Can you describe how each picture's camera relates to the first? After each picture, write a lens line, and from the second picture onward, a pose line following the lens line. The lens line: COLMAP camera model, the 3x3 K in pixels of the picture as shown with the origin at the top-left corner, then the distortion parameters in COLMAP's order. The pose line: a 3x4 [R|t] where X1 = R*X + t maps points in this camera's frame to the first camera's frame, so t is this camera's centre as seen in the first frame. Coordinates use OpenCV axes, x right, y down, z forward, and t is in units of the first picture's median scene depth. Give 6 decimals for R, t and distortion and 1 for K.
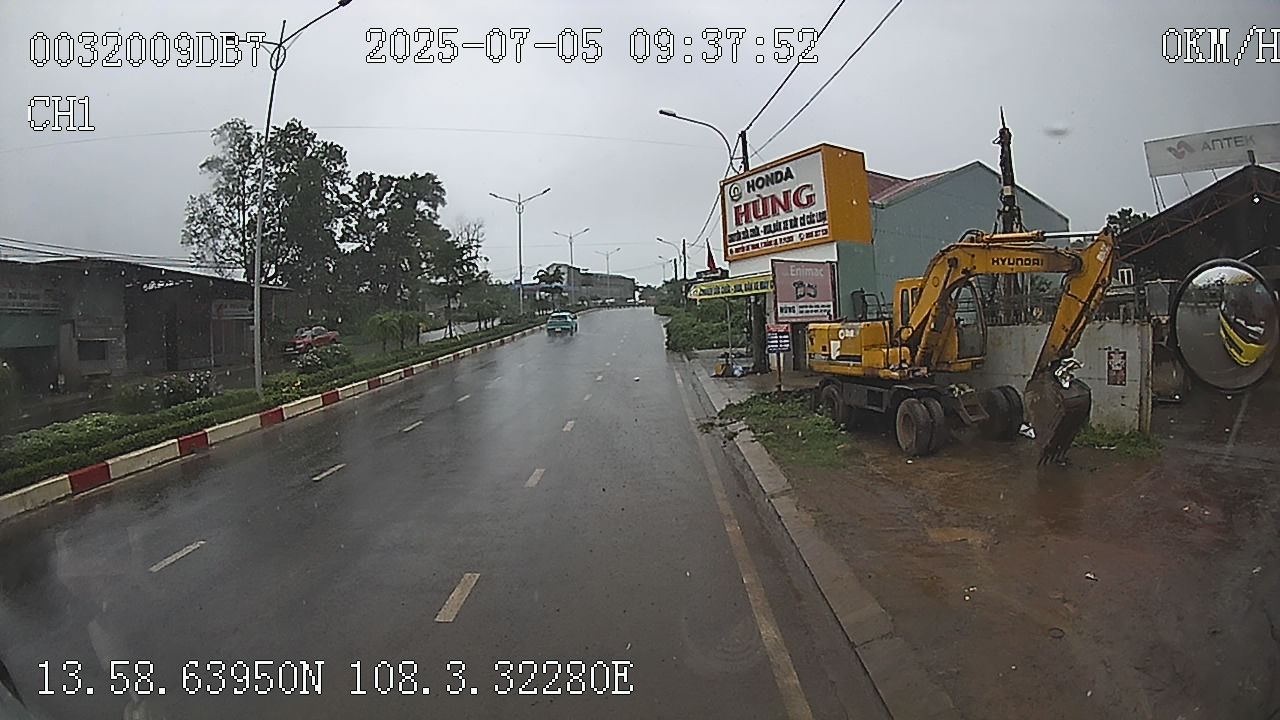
lens RADIAL K [[952.2, 0, 640.0], [0, 952.2, 360.0], [0, 0, 1]] dist [-0.233539, -0.002244]
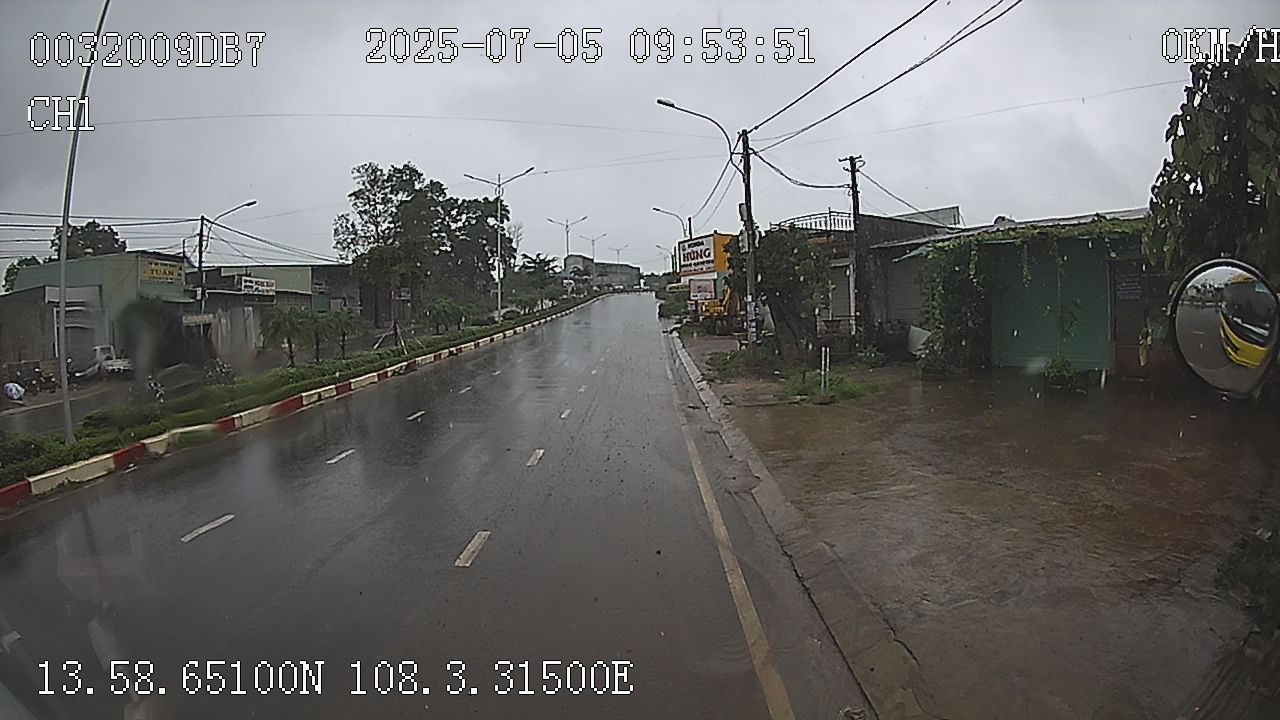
lens RADIAL K [[964.1, 0, 640.0], [0, 964.1, 360.0], [0, 0, 1]] dist [-0.306420, -0.001375]
pose [[0.999969, 0.006529, -0.004478, 0.001668], [-0.006462, 0.999867, 0.014994, 0.077918], [0.004575, -0.014964, 0.999878, -1.527844]]
